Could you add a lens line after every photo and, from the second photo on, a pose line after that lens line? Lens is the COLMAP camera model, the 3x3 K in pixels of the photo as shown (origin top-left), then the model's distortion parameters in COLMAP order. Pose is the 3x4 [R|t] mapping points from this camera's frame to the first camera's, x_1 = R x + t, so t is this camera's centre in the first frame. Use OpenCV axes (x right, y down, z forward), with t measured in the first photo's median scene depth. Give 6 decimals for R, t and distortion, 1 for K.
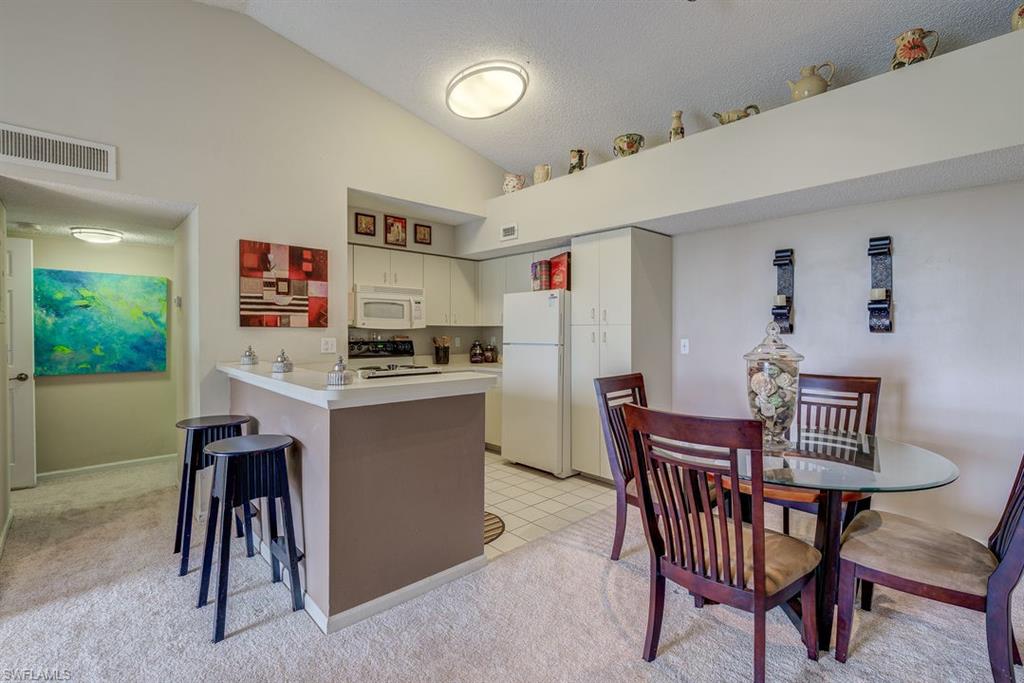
lens RADIAL K [[463.2, 0, 520.8], [0, 463.2, 337.1], [0, 0, 1]] dist [-0.007310, 0.000757]
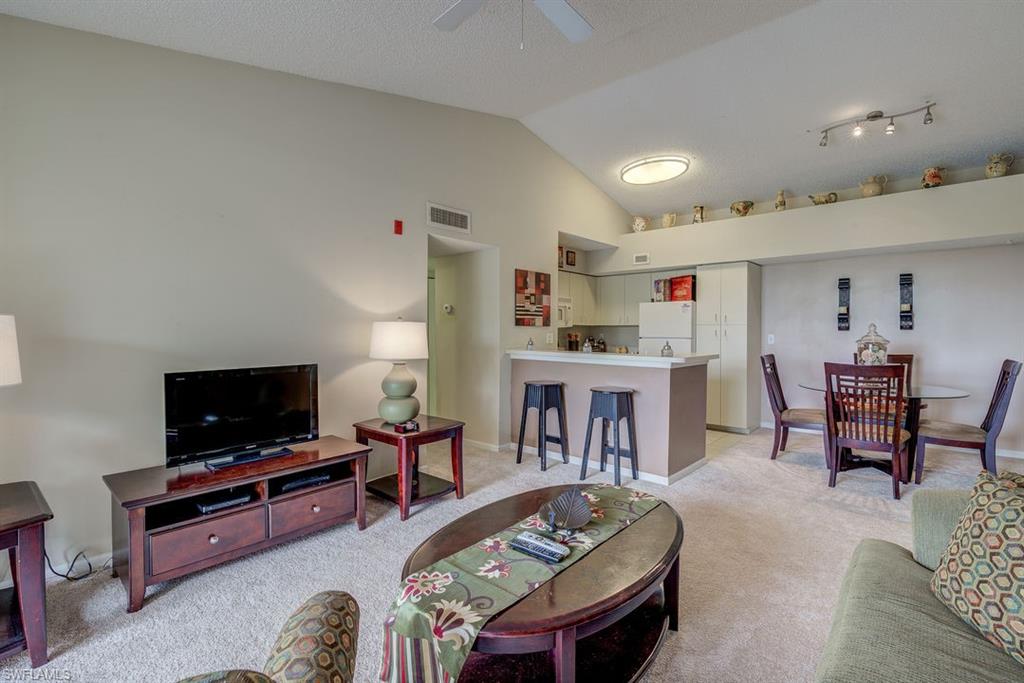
lens RADIAL K [[460.0, 0, 520.3], [0, 460.0, 337.0], [0, 0, 1]] dist [-0.006759, 0.000142]
pose [[0.996173, -0.000903, 0.087393, -0.600027], [0.000624, 0.999995, 0.003218, 0.008059], [-0.087396, -0.003151, 0.996169, -0.428575]]
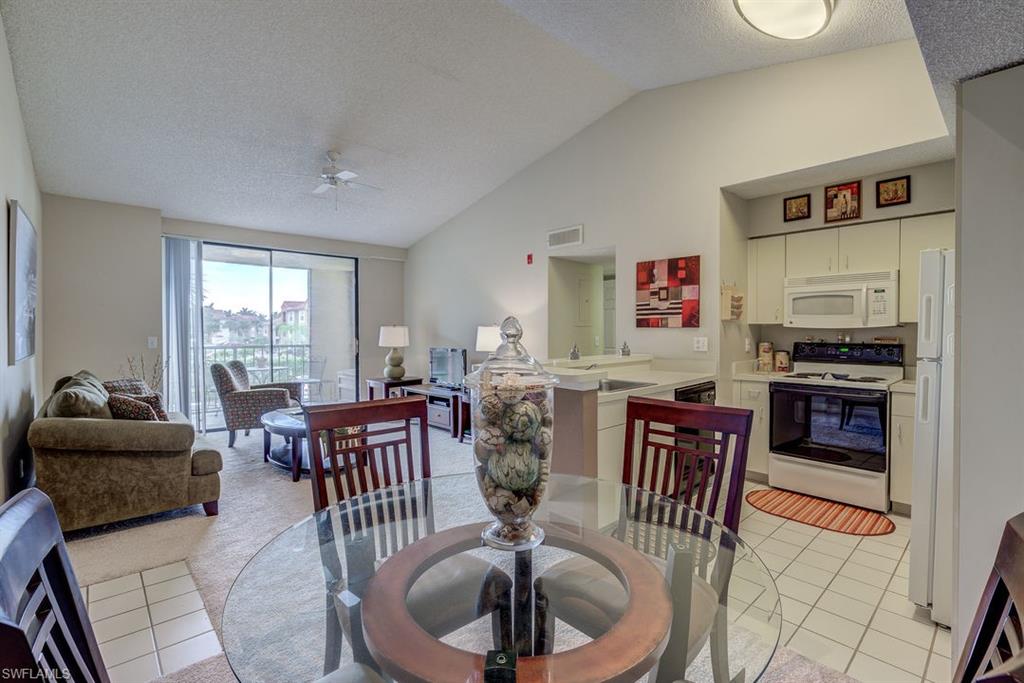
lens RADIAL K [[460.0, 0, 520.3], [0, 460.0, 337.0], [0, 0, 1]] dist [-0.006759, 0.000142]
pose [[-0.016151, 0.014789, -0.999760, 0.611564], [-0.011953, 0.999816, 0.014983, -0.008812], [0.999798, 0.012192, -0.015971, 0.565405]]
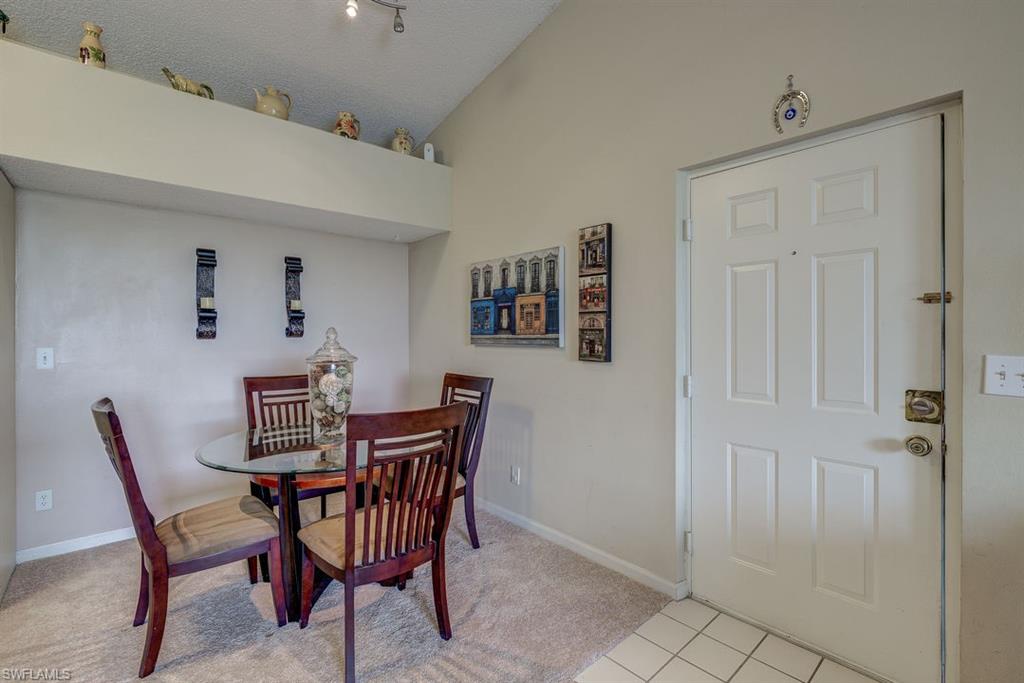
lens RADIAL K [[460.0, 0, 520.3], [0, 460.0, 337.0], [0, 0, 1]] dist [-0.006759, 0.000142]
pose [[0.028379, -0.001756, 0.999596, -0.297150], [0.011547, 0.999932, 0.001429, -0.003907], [-0.999531, 0.011502, 0.028397, 0.287600]]
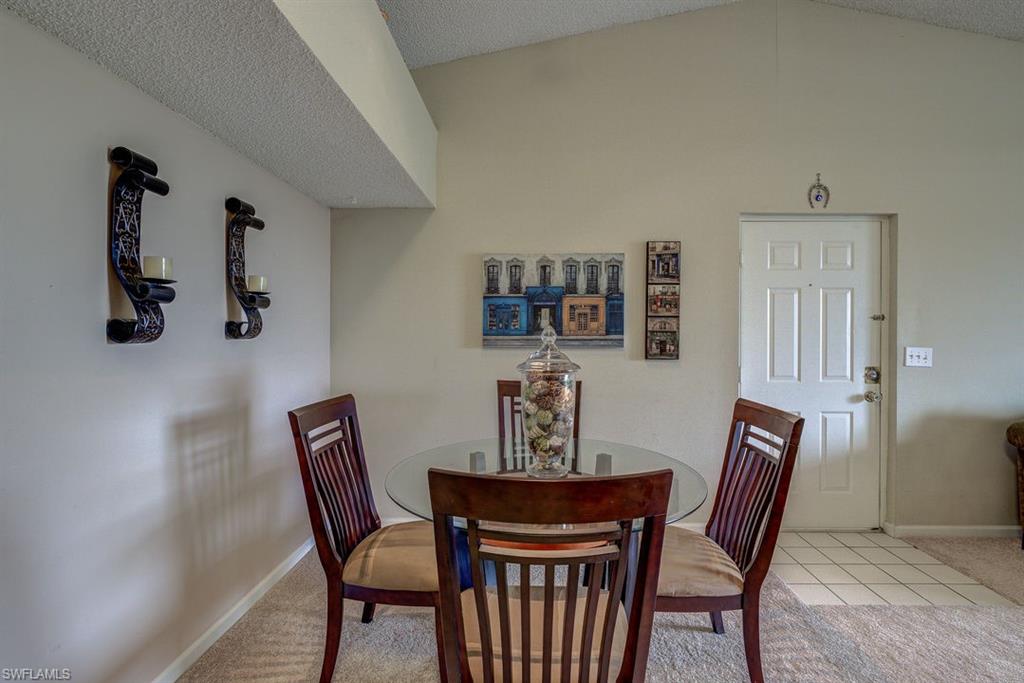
lens RADIAL K [[463.2, 0, 520.8], [0, 463.2, 337.1], [0, 0, 1]] dist [-0.007310, 0.000757]
pose [[-0.704205, -0.002905, 0.709991, -0.009234], [0.006814, 0.999918, 0.010850, -0.013280], [-0.709964, 0.012478, -0.704127, 0.905525]]
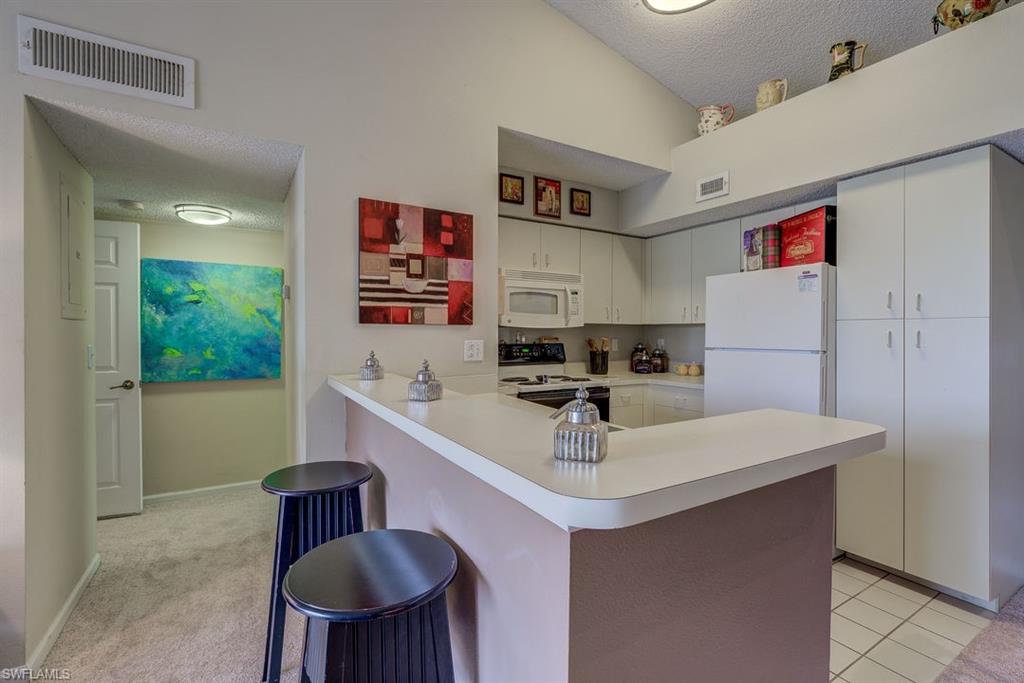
lens RADIAL K [[460.0, 0, 520.3], [0, 460.0, 337.0], [0, 0, 1]] dist [-0.006759, 0.000142]
pose [[0.977528, 0.001285, -0.210800, -0.186763], [-0.001981, 0.999993, -0.003092, -0.000393], [0.210794, 0.003441, 0.977524, 0.311165]]
